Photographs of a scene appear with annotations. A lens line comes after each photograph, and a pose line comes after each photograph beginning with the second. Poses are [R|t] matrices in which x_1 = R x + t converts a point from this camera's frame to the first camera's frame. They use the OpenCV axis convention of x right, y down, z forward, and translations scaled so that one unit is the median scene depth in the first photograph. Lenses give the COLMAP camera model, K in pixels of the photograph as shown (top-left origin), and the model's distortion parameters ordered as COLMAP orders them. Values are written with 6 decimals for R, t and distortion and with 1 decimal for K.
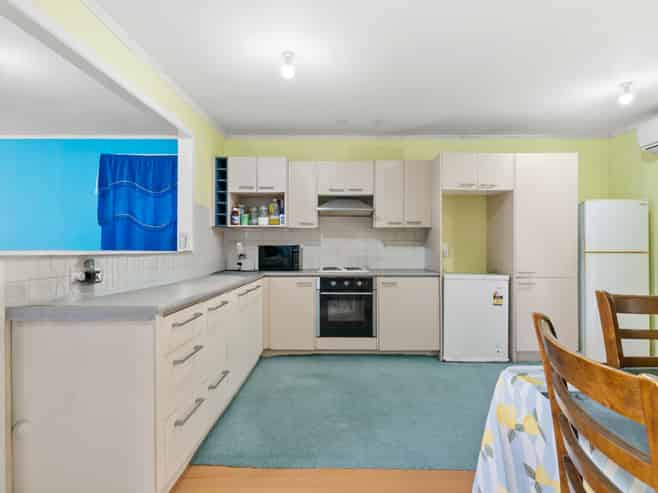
lens RADIAL K [[303.3, 0, 328.7], [0, 303.3, 249.5], [0, 0, 1]] dist [-0.001755, 0.000610]
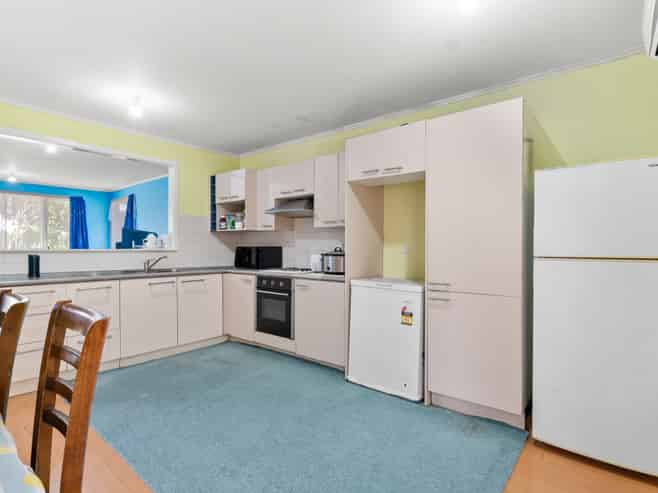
lens RADIAL K [[346.9, 0, 328.1], [0, 346.9, 247.9], [0, 0, 1]] dist [-0.000326, -0.000996]
pose [[0.781703, 0.001197, -0.623649, 0.940965], [-0.005232, 0.999976, -0.004638, -0.003894], [0.623629, 0.006889, 0.781690, 0.190837]]
